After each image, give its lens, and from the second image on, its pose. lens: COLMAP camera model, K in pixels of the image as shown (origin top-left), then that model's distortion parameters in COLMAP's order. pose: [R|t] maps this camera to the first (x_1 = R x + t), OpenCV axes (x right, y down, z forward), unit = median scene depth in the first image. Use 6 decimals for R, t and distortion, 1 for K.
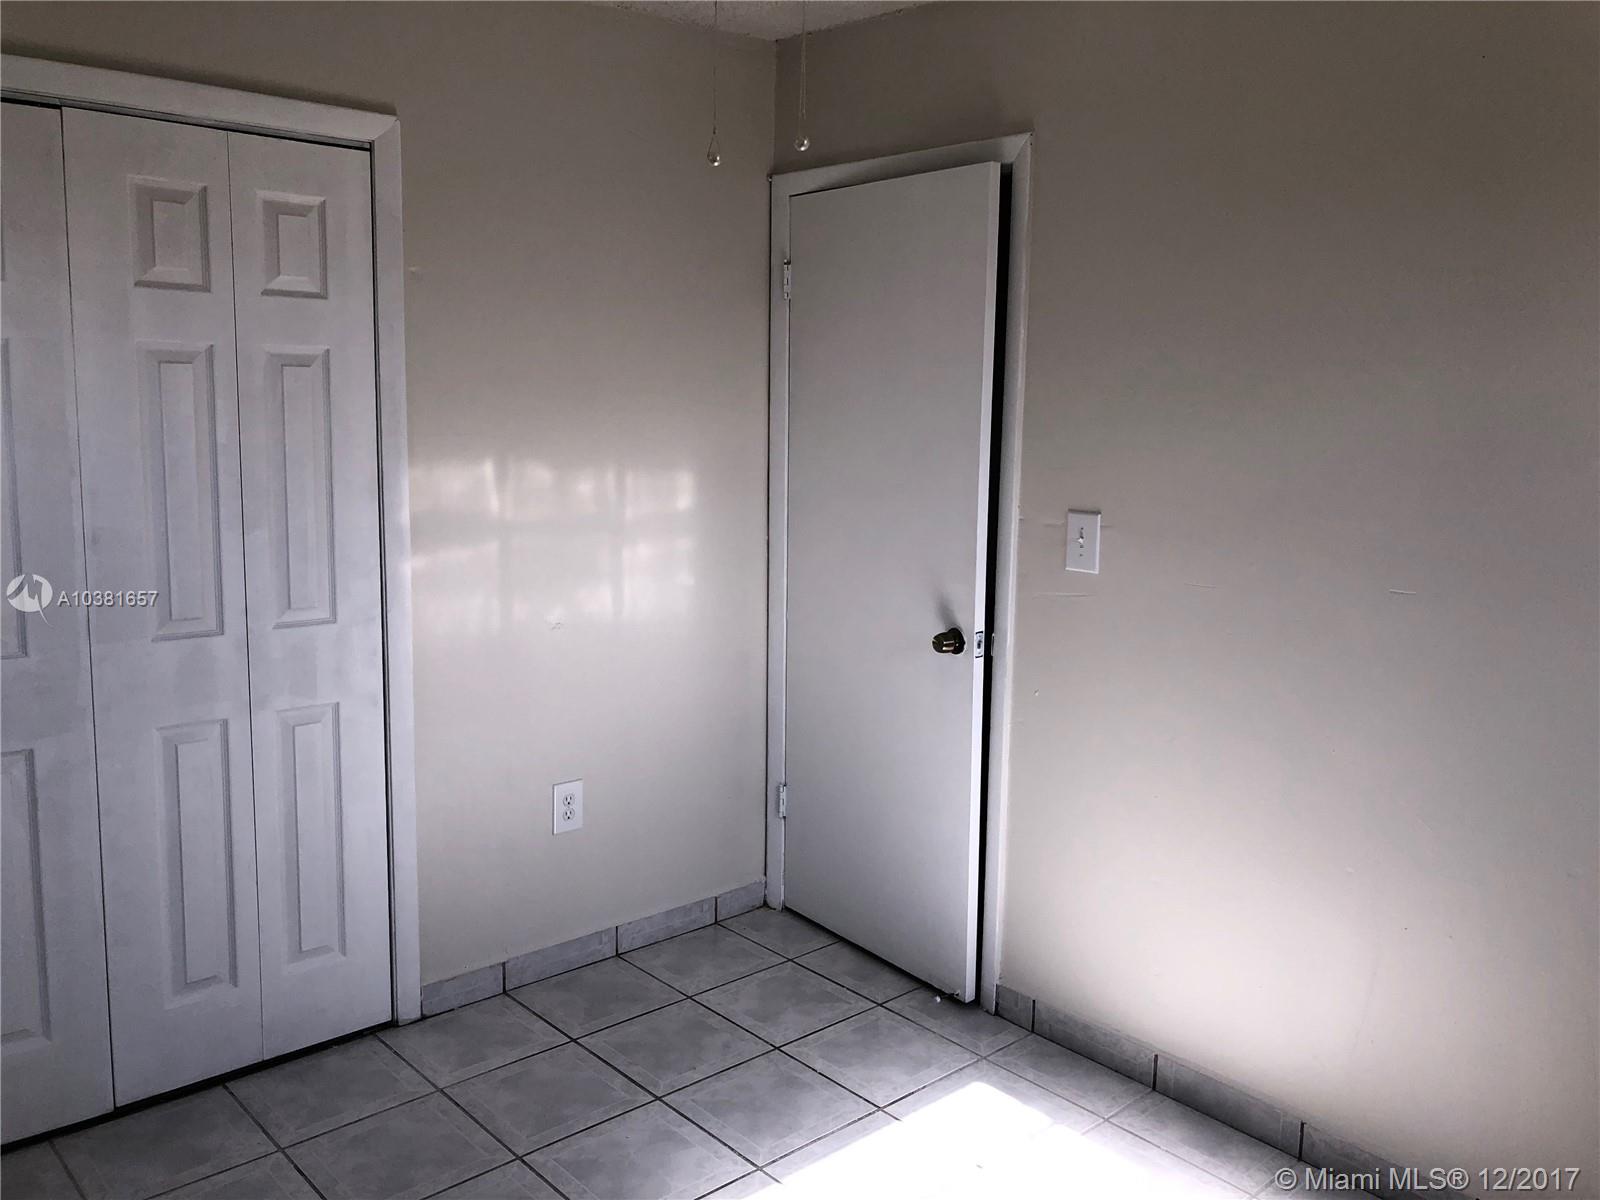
lens RADIAL K [[1312.1, 0, 792.1], [0, 1312.1, 570.6], [0, 0, 1]] dist [0.047593, -0.039307]
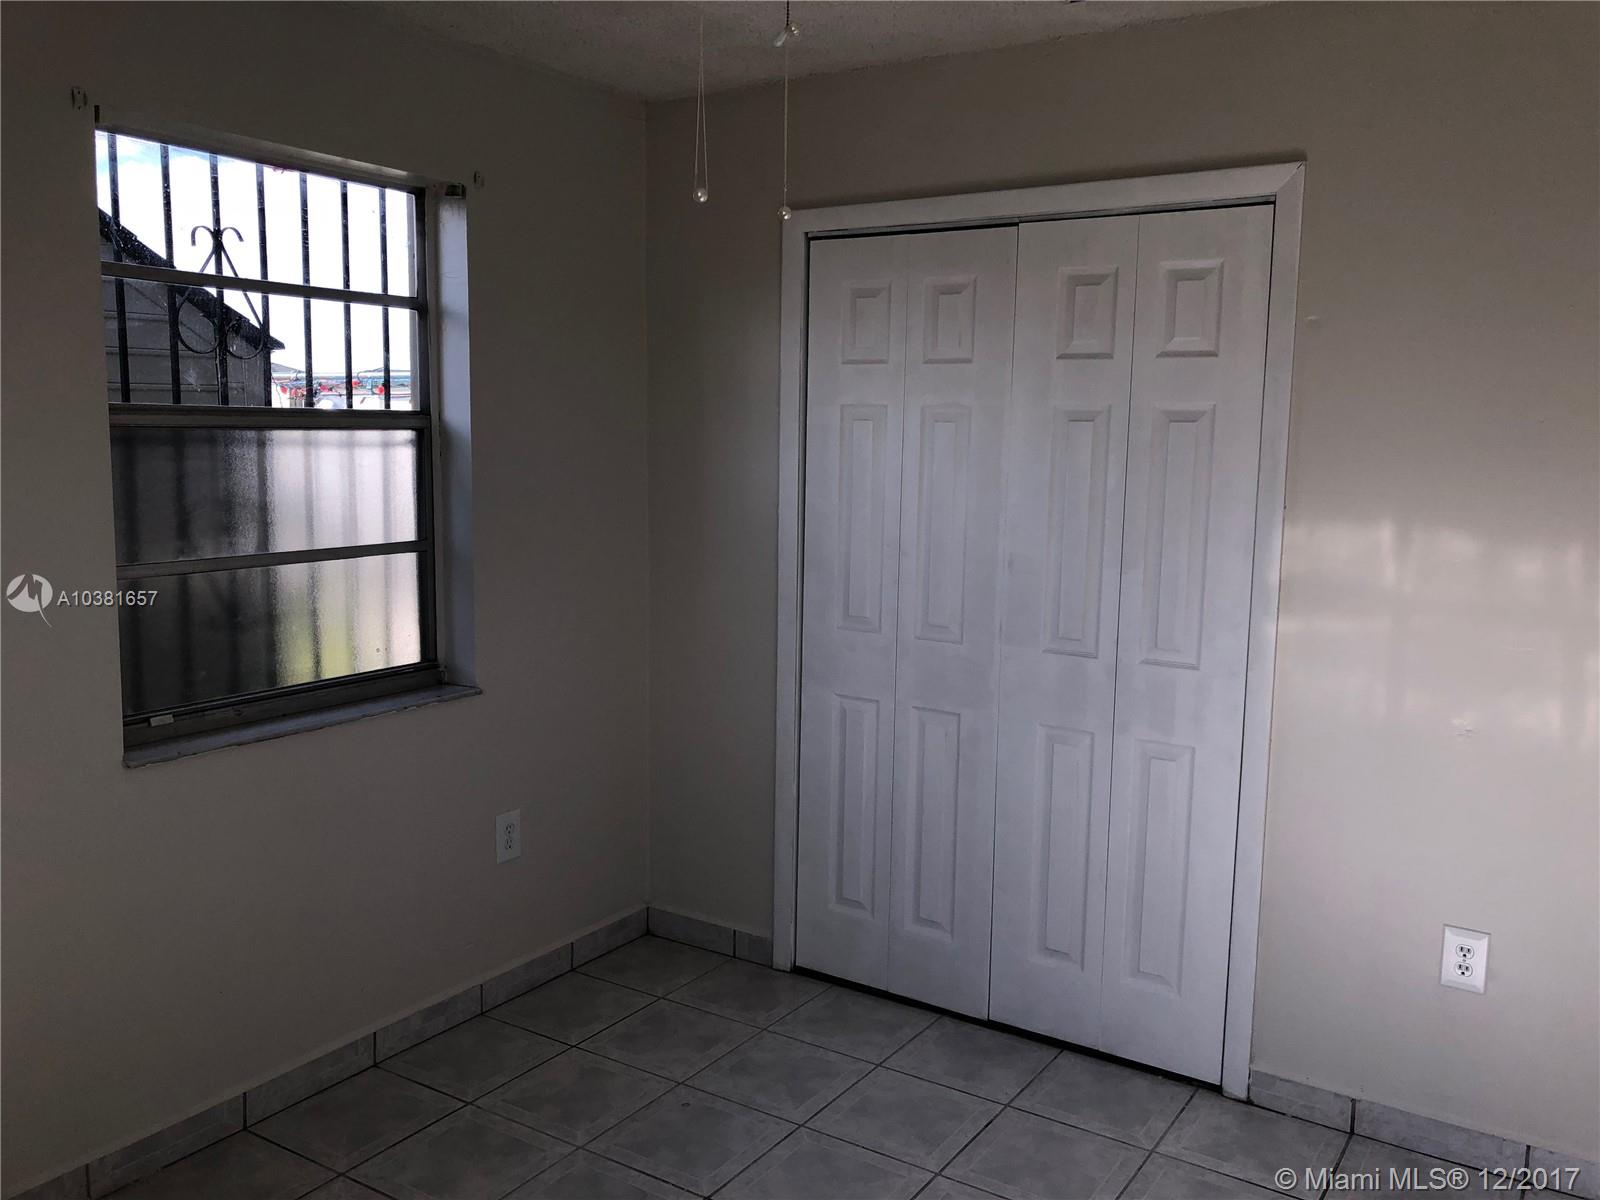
lens RADIAL K [[1312.1, 0, 833.0], [0, 1312.1, 582.8], [0, 0, 1]] dist [0.047593, -0.039307]
pose [[0.278793, 0.098267, -0.955311, 0.548016], [-0.144880, 0.987670, 0.059315, -0.046946], [0.949360, 0.121869, 0.289592, 0.425098]]
